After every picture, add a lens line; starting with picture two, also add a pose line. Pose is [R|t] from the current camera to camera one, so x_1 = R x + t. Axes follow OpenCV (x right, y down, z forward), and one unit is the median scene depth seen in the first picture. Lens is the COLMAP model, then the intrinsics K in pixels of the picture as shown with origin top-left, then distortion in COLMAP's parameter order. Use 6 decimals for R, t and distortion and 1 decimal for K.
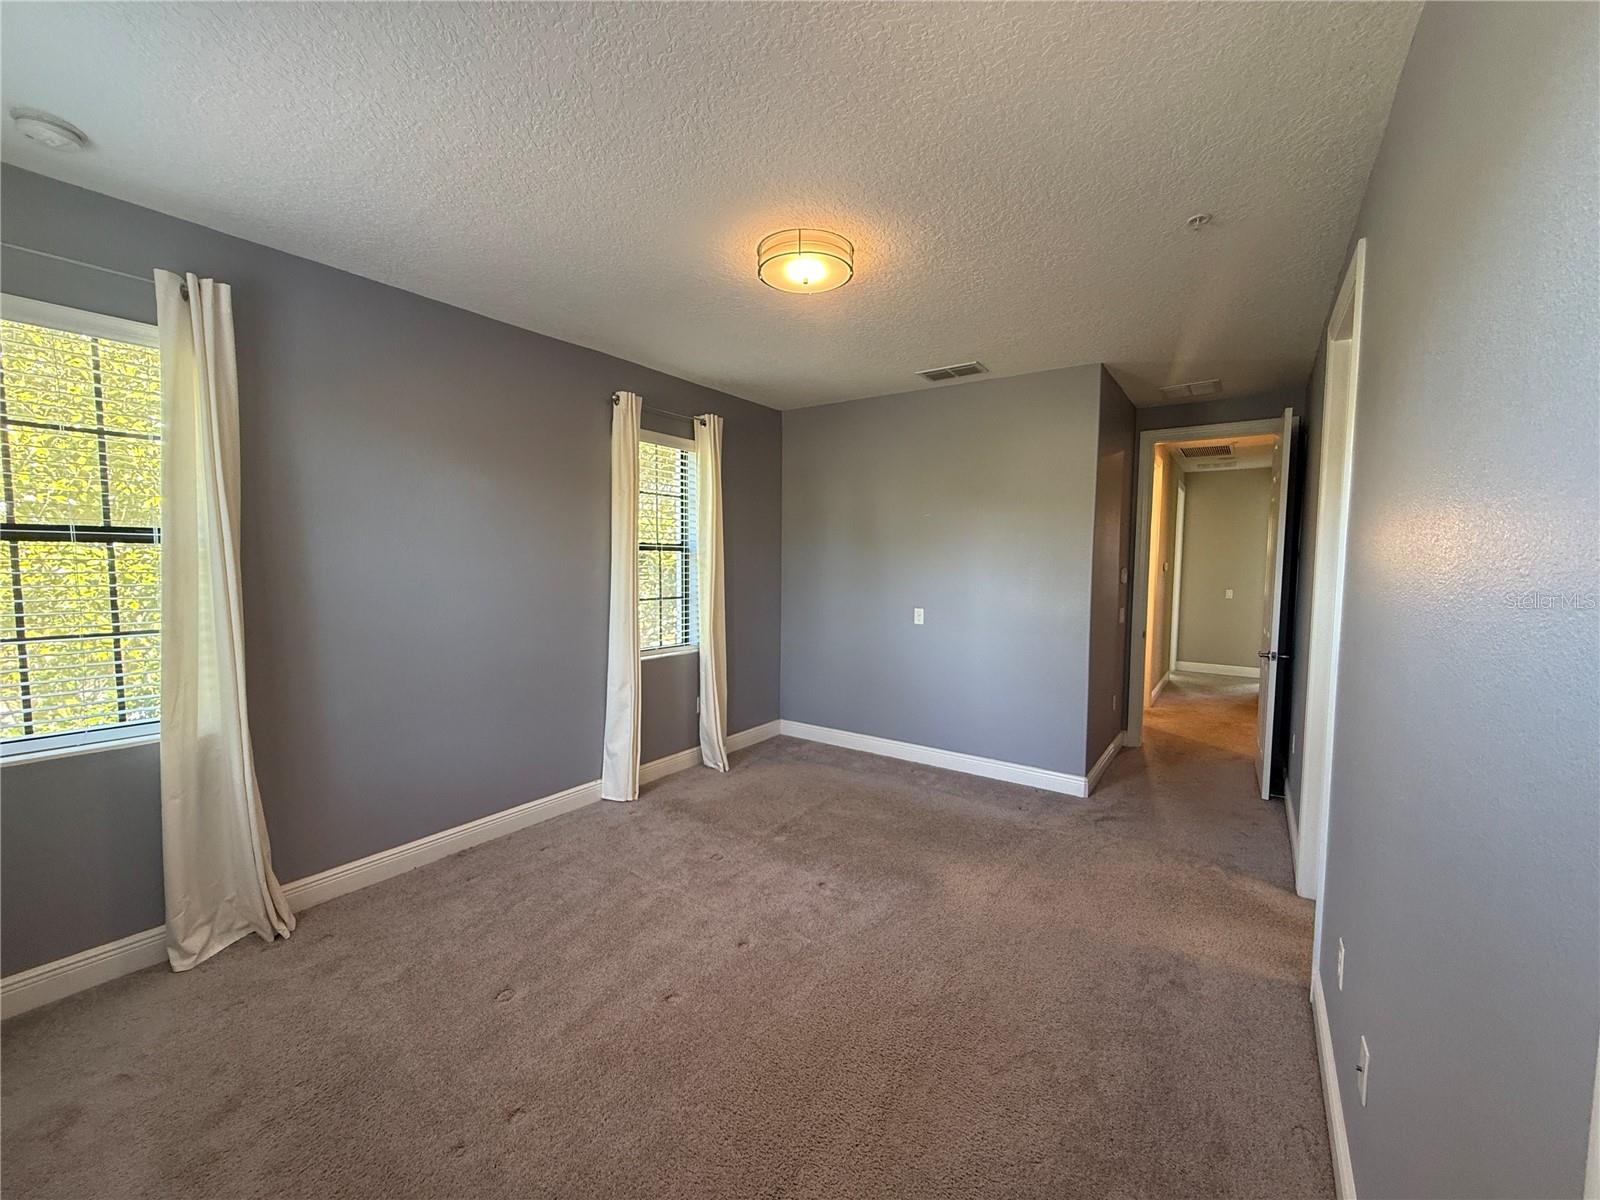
lens RADIAL K [[638.7, 0, 796.4], [0, 638.7, 603.8], [0, 0, 1]] dist [0.004828, 0.000236]
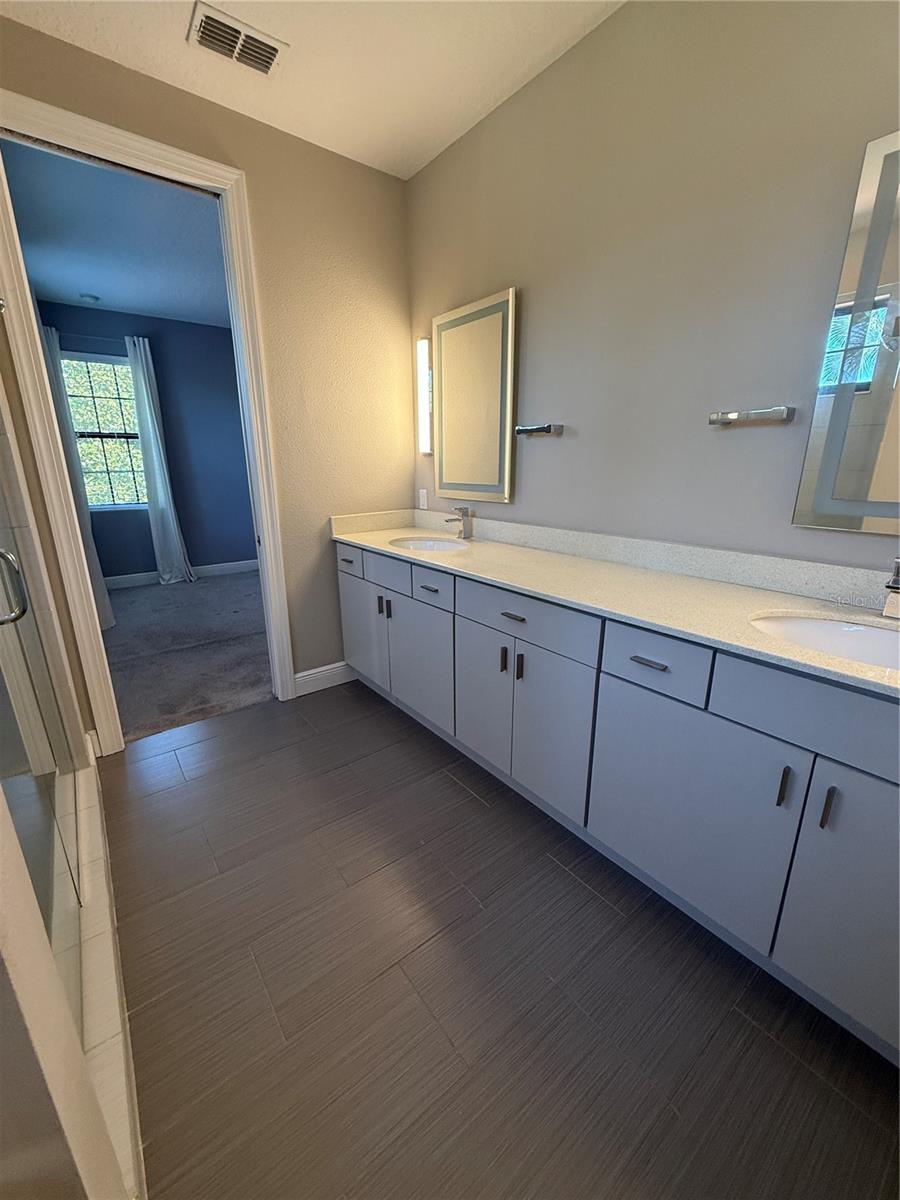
lens RADIAL K [[479.0, 0, 449.2], [0, 479.0, 600.6], [0, 0, 1]] dist [0.004828, 0.000236]
pose [[0.955416, 0.069249, -0.287027, 1.000390], [-0.007728, 0.977640, 0.210145, 0.151865], [0.295162, -0.198558, 0.934588, -0.745847]]
